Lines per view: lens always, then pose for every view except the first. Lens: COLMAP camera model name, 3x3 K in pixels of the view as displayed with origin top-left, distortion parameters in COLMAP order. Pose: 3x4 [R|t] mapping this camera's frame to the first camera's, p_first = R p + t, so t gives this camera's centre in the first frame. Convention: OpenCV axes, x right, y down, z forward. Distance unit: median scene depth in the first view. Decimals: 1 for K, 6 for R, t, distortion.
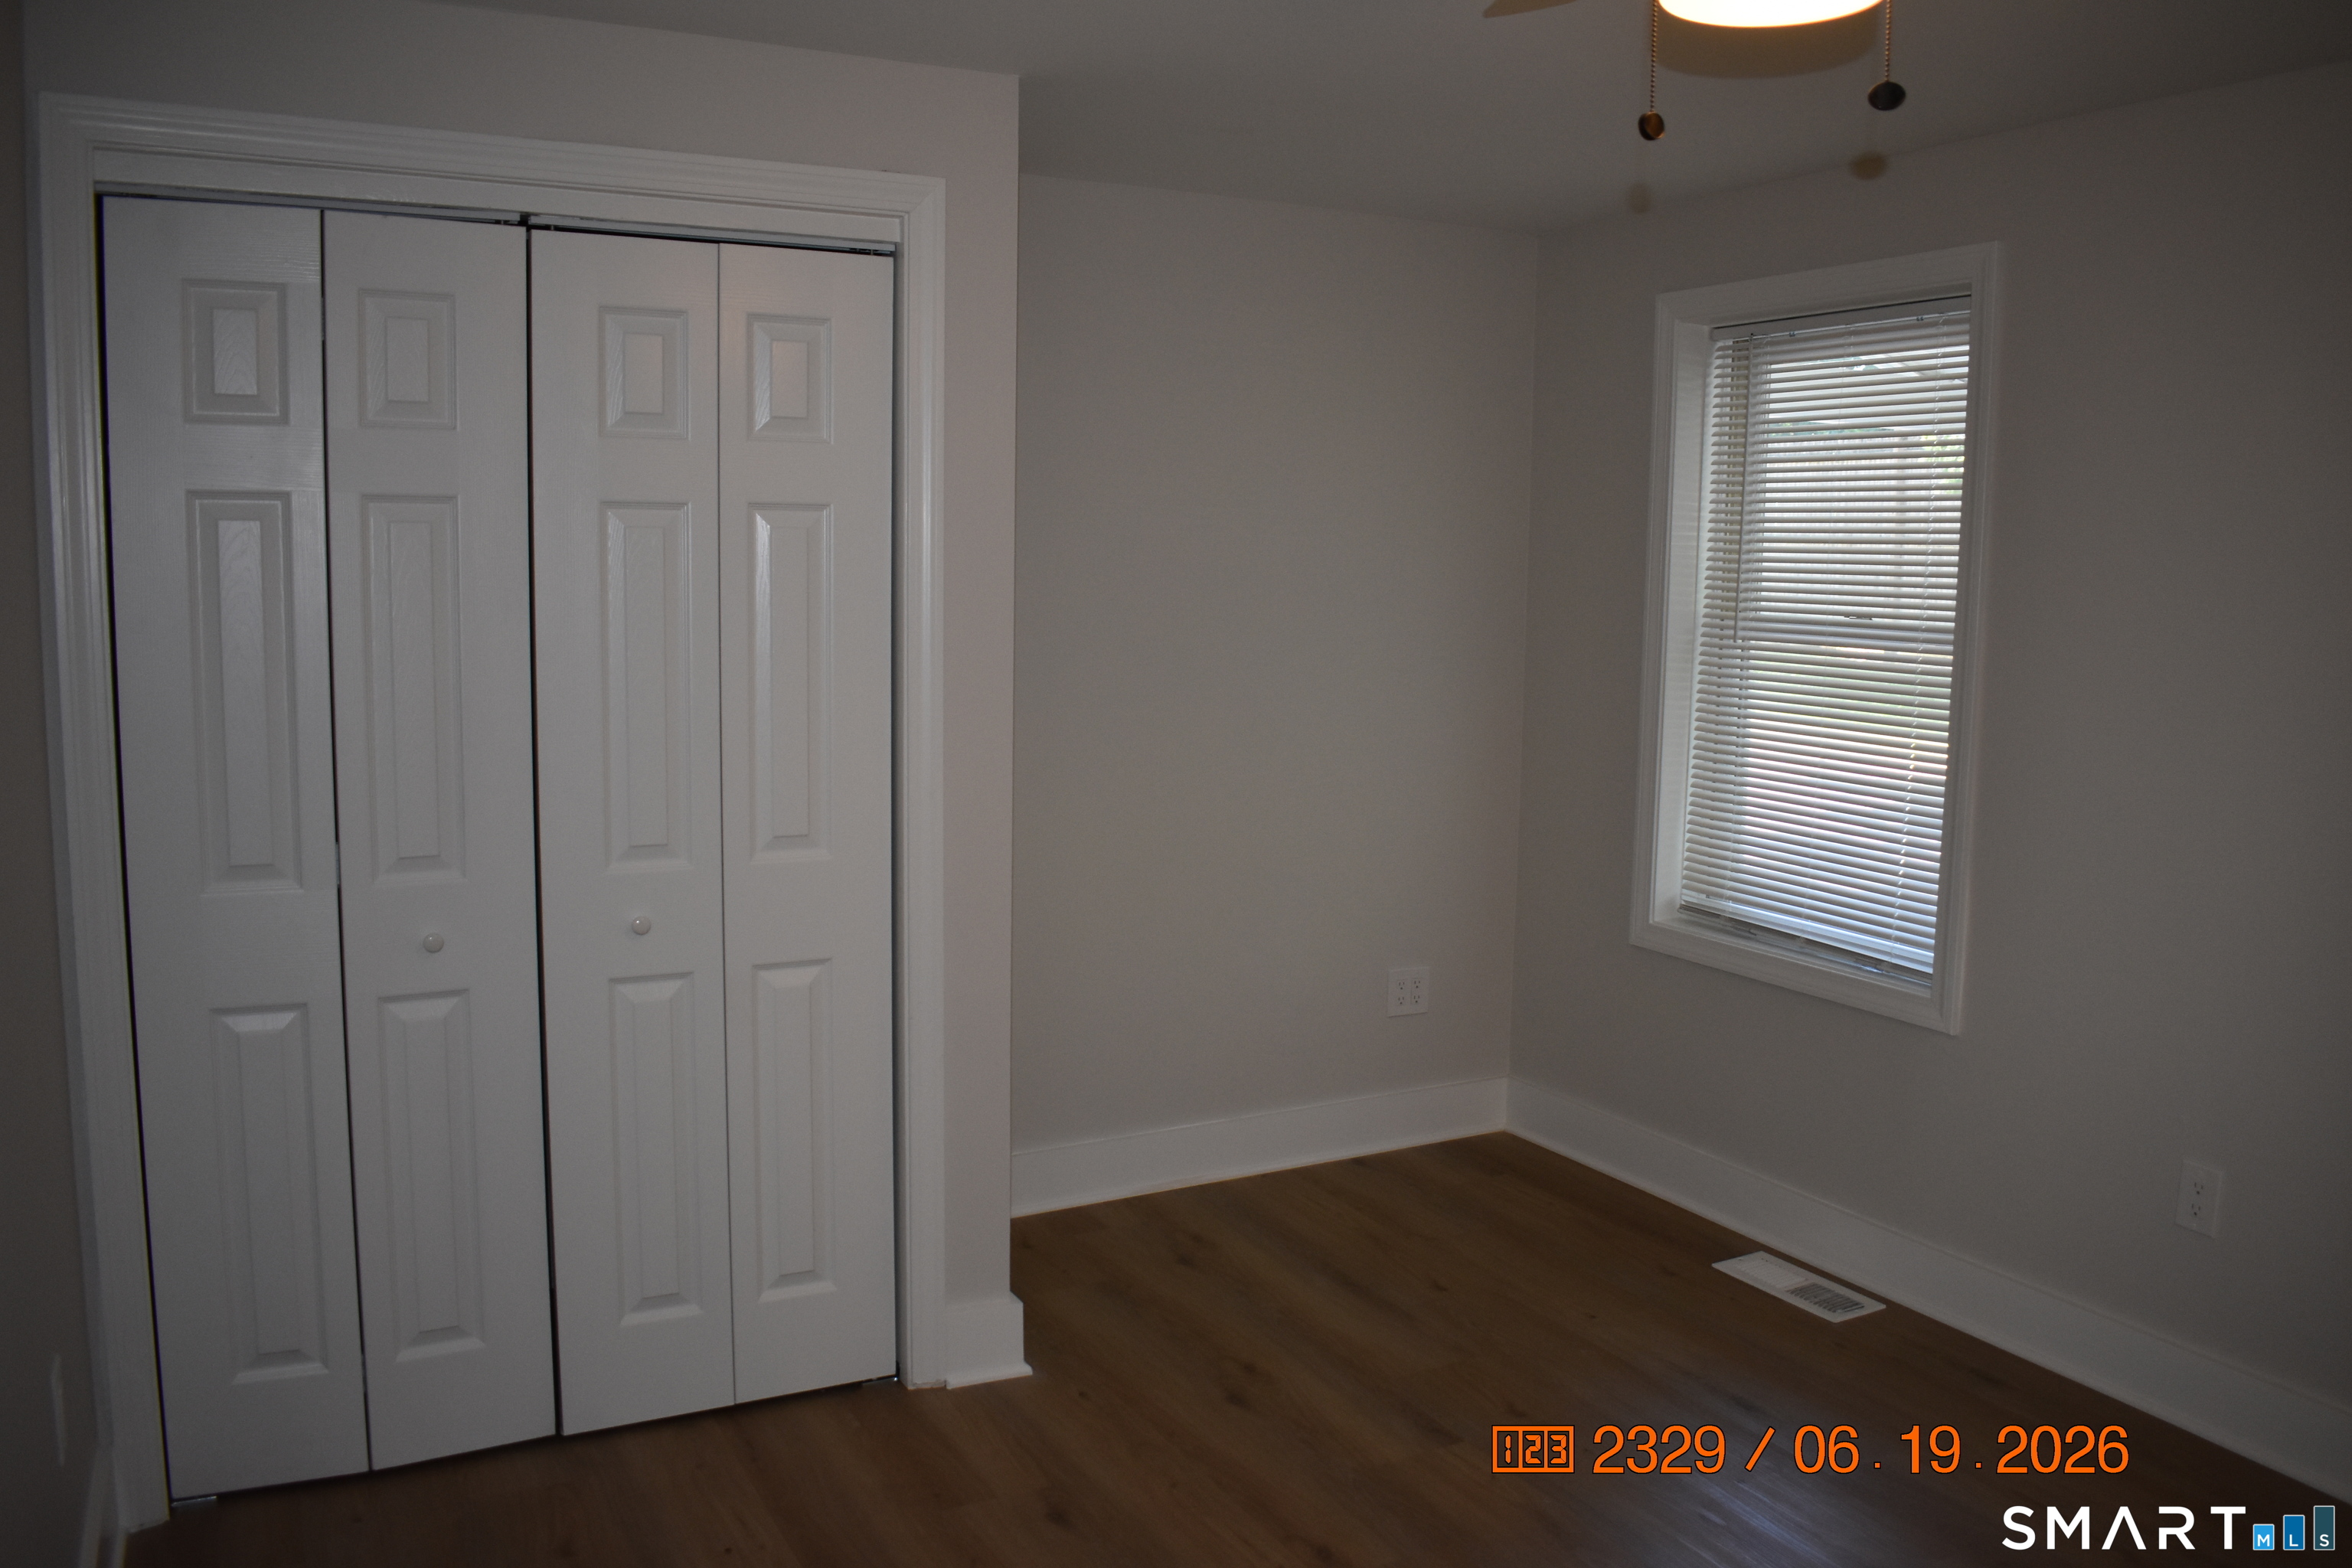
lens RADIAL K [[1900.7, 0, 1176.0], [0, 1900.7, 784.0], [0, 0, 1]] dist [0.044957, -0.139550]
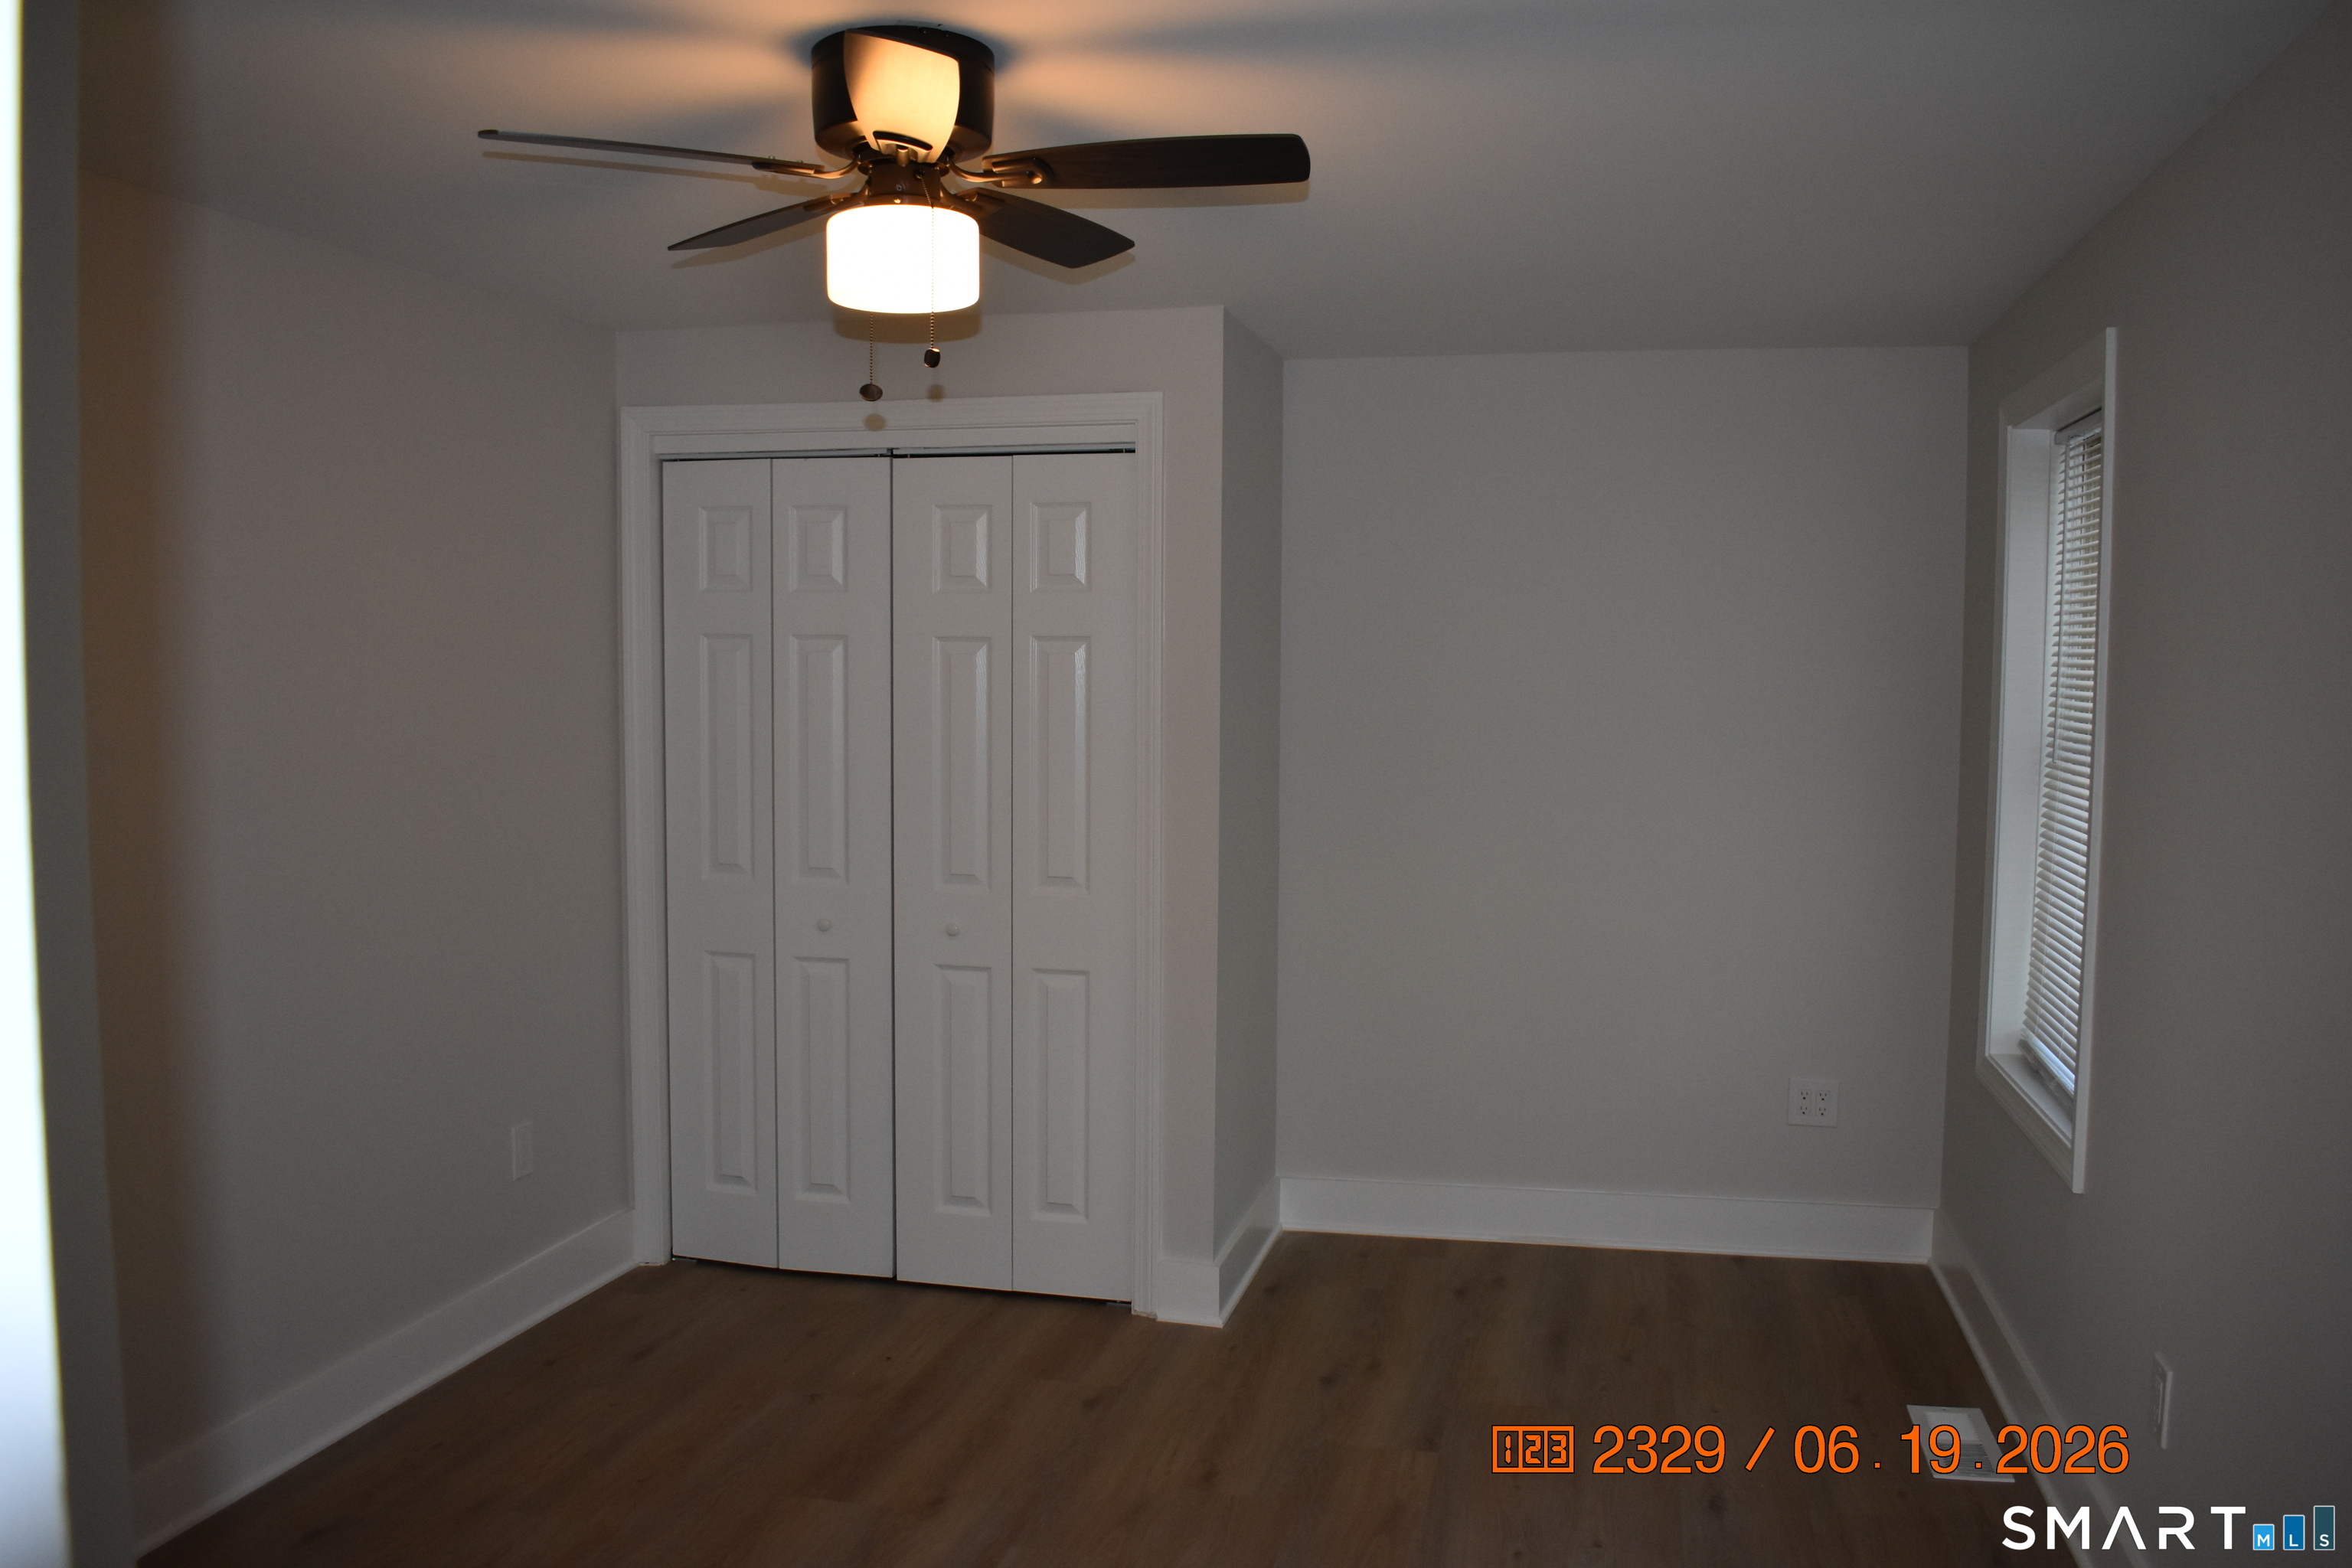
lens RADIAL K [[1913.0, 0, 1176.0], [0, 1913.0, 784.0], [0, 0, 1]] dist [-0.003457, -0.001173]
pose [[0.758920, 0.036476, -0.650162, 0.778366], [-0.074448, 0.996744, -0.030981, -0.002925], [0.646915, 0.071915, 0.759164, 0.010401]]
